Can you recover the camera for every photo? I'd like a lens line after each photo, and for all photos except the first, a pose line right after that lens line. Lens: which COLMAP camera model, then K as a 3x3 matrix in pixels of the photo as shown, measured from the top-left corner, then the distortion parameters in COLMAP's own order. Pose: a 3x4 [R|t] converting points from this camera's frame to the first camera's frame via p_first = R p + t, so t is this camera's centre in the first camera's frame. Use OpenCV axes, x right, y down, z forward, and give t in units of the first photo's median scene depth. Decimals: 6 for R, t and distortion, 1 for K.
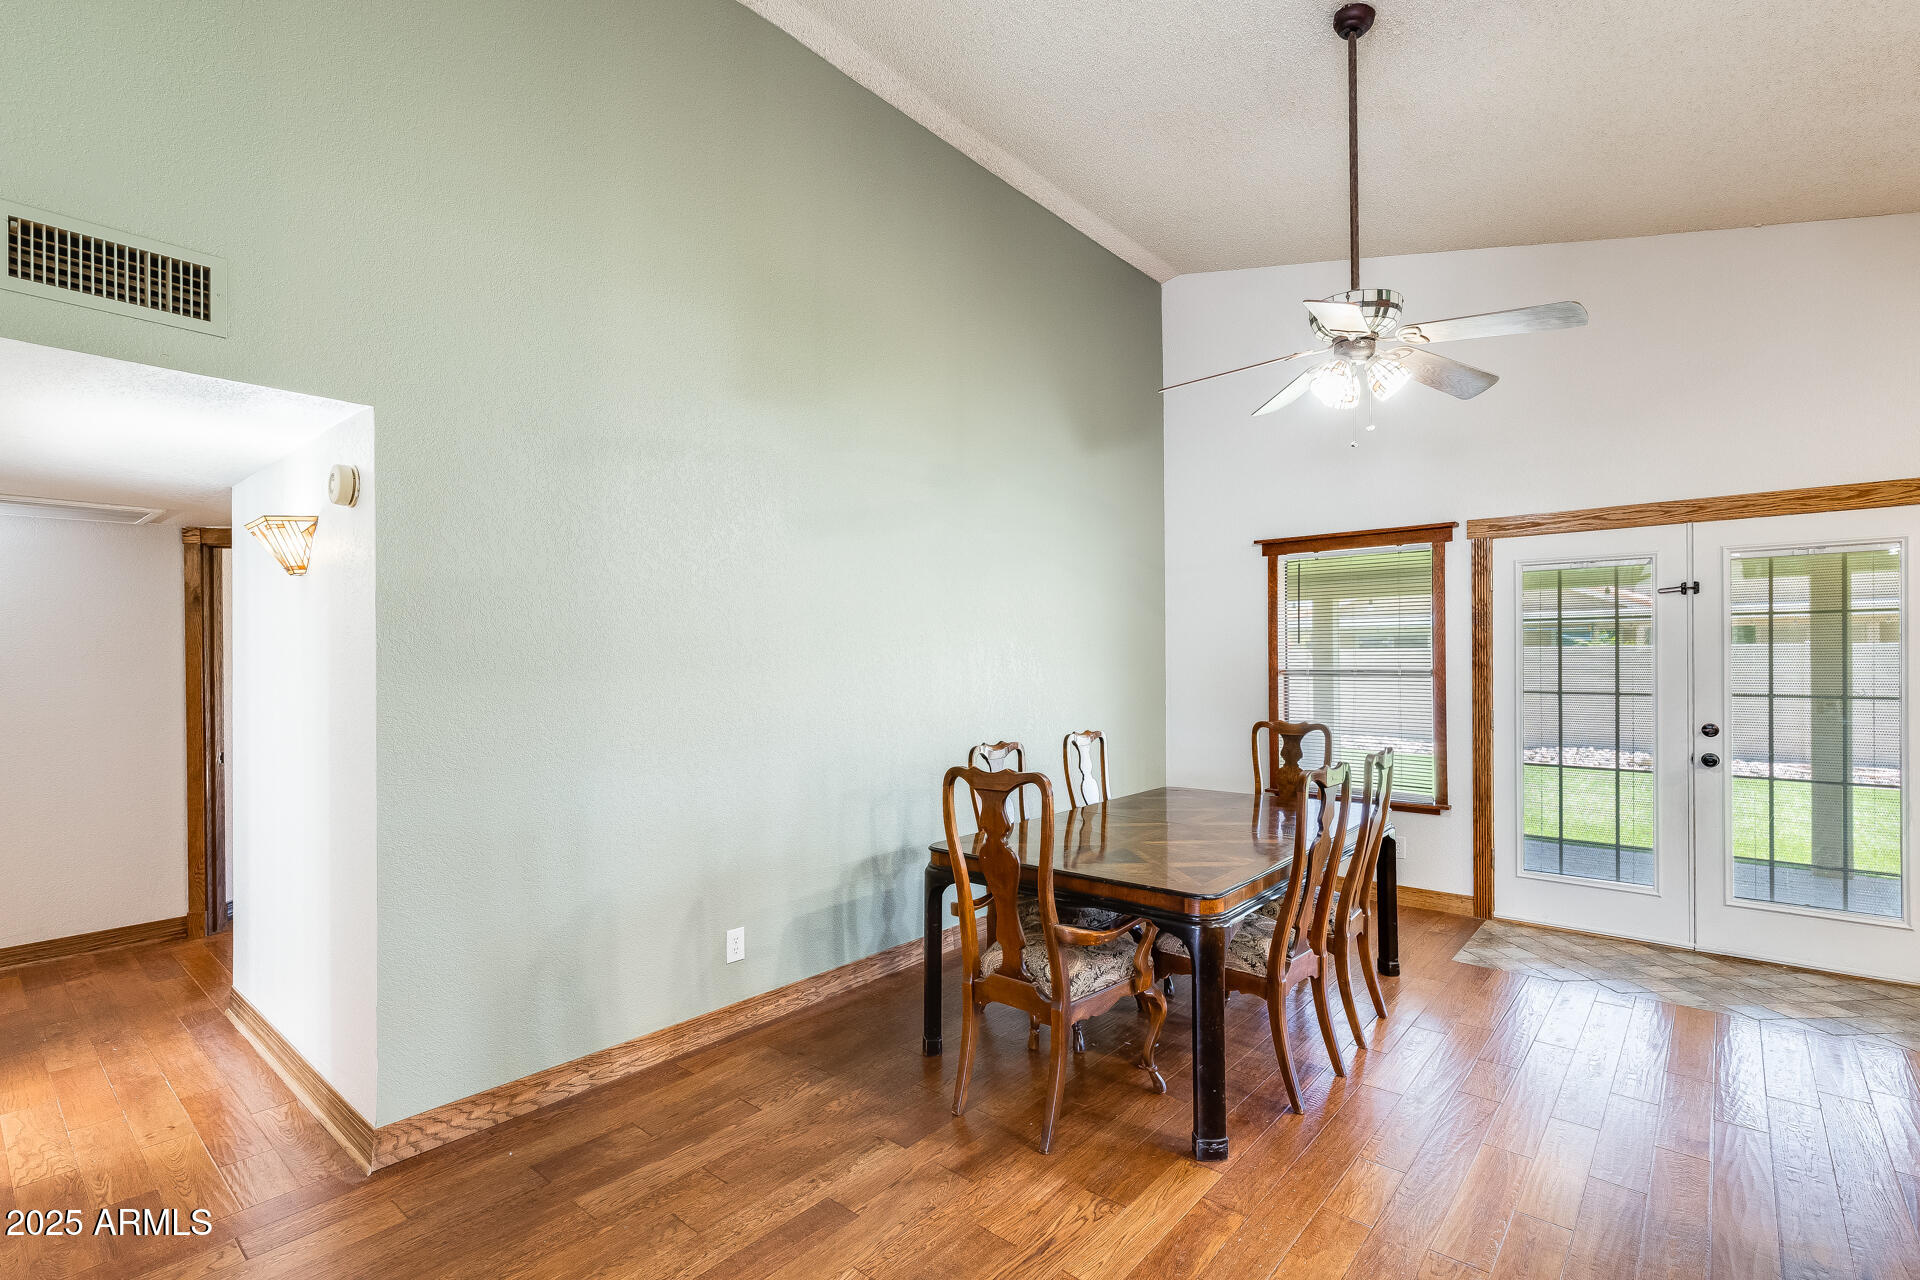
lens RADIAL K [[878.7, 0, 962.4], [0, 878.7, 658.4], [0, 0, 1]] dist [0.005386, -0.000008]
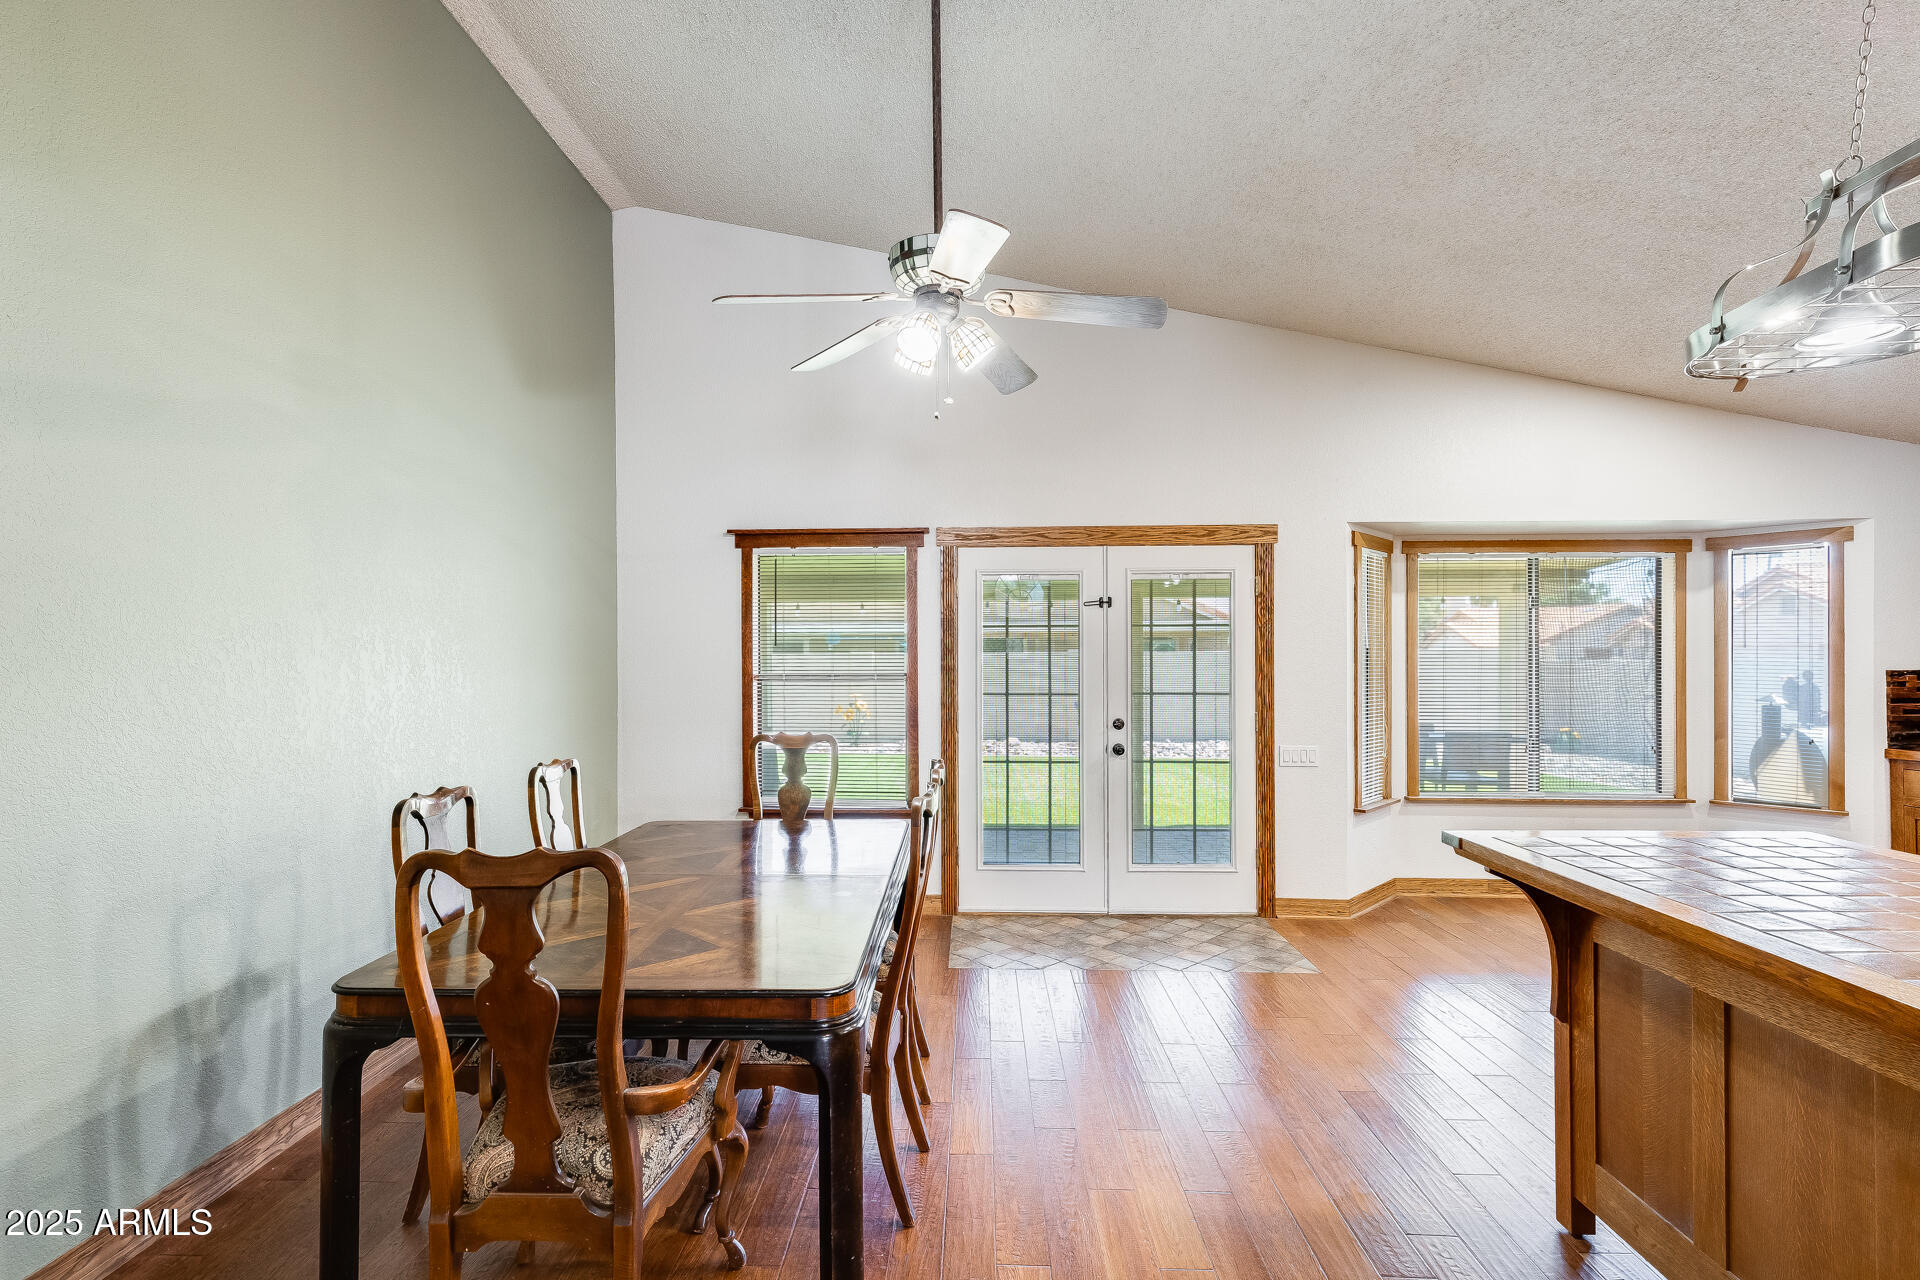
lens RADIAL K [[880.0, 0, 936.6], [0, 880.0, 662.9], [0, 0, 1]] dist [0.010440, -0.000477]
pose [[0.787449, 0.001072, 0.616378, -0.064198], [-0.001613, 0.999999, 0.000322, 0.000105], [-0.616377, -0.001248, 0.787450, 0.225607]]
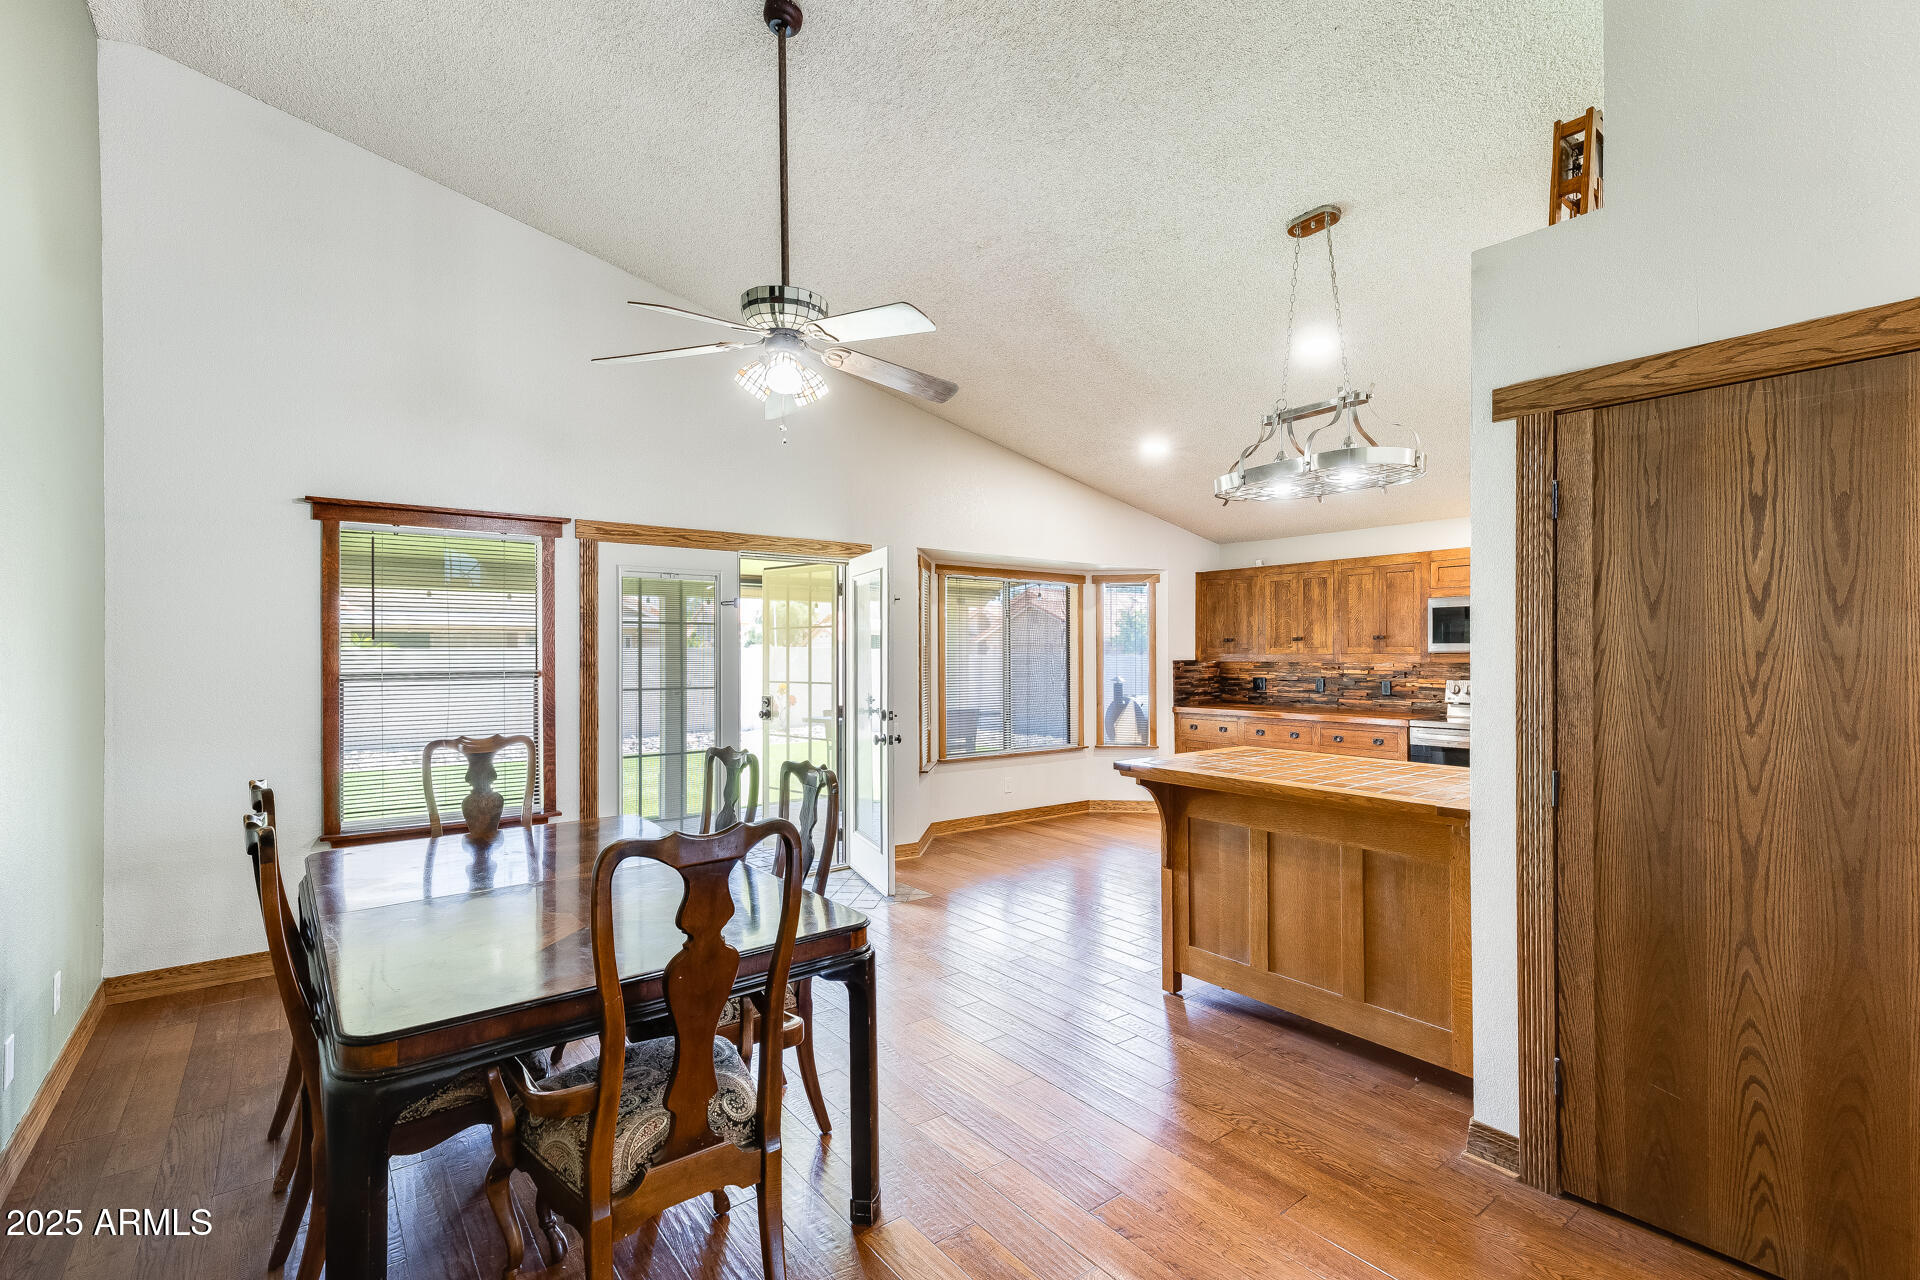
lens RADIAL K [[868.4, 0, 964.2], [0, 868.4, 655.3], [0, 0, 1]] dist [0.002945, 0.000188]
pose [[0.204773, 0.002666, 0.978806, -0.335073], [0.003013, 0.999990, -0.003354, 0.001386], [-0.978805, 0.003636, 0.204762, 0.428799]]
